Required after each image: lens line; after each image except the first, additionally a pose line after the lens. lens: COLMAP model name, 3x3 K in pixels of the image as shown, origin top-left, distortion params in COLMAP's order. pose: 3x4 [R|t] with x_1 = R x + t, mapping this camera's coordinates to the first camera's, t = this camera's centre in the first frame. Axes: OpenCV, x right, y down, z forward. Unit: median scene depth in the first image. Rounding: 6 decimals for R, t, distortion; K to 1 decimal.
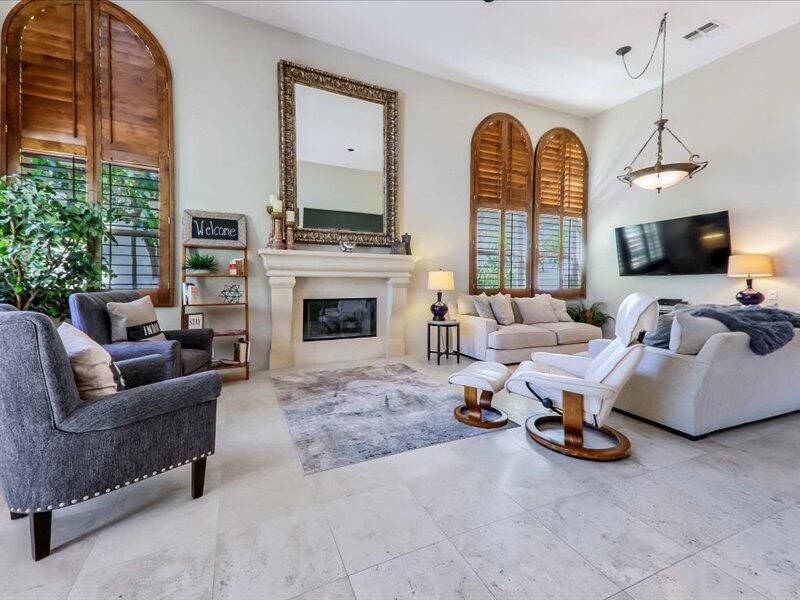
lens RADIAL K [[334.2, 0, 411.3], [0, 334.2, 285.4], [0, 0, 1]] dist [0.077822, -0.012719]
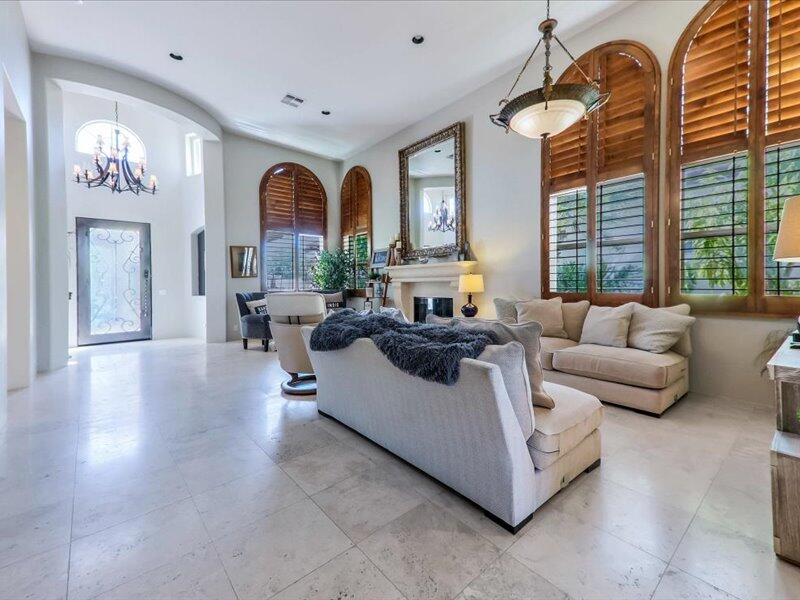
lens RADIAL K [[350.3, 0, 408.5], [0, 350.3, 288.0], [0, 0, 1]] dist [0.068812, -0.022747]
pose [[0.286197, 0.001110, -0.958170, 1.088803], [-0.006055, 0.999981, -0.000650, 0.002264], [0.958152, 0.005988, 0.286198, 0.498167]]
